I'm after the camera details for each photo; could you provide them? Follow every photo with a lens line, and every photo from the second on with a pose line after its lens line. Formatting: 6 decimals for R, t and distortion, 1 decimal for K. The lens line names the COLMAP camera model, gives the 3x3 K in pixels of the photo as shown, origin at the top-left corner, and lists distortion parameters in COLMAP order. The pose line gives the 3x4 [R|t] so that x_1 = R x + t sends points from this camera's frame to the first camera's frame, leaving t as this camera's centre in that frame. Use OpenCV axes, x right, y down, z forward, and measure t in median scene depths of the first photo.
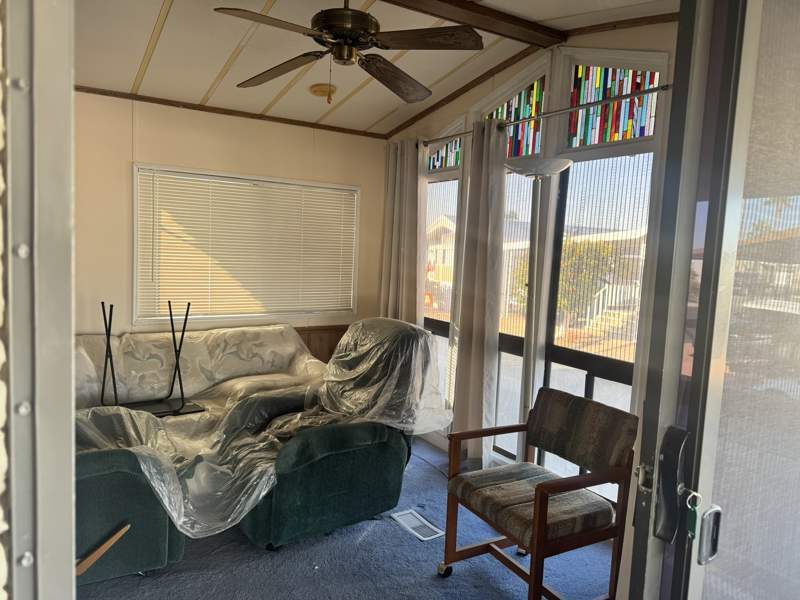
lens RADIAL K [[564.0, 0, 406.0], [0, 564.0, 298.4], [0, 0, 1]] dist [0.079047, -0.087229]
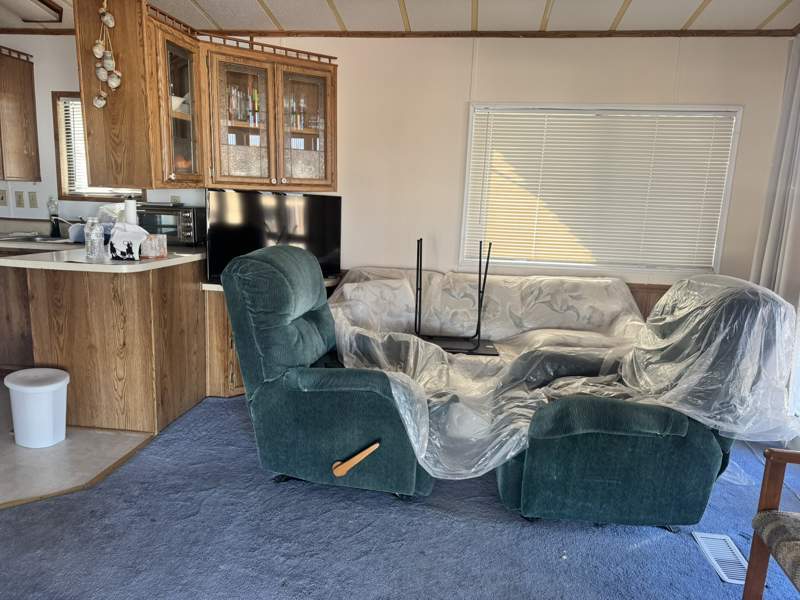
lens RADIAL K [[564.0, 0, 406.0], [0, 564.0, 298.4], [0, 0, 1]] dist [0.079047, -0.087229]
pose [[0.770879, 0.110682, -0.627292, 0.127240], [-0.066695, 0.993400, 0.093318, 0.023211], [0.633481, -0.030100, 0.773173, 0.175942]]
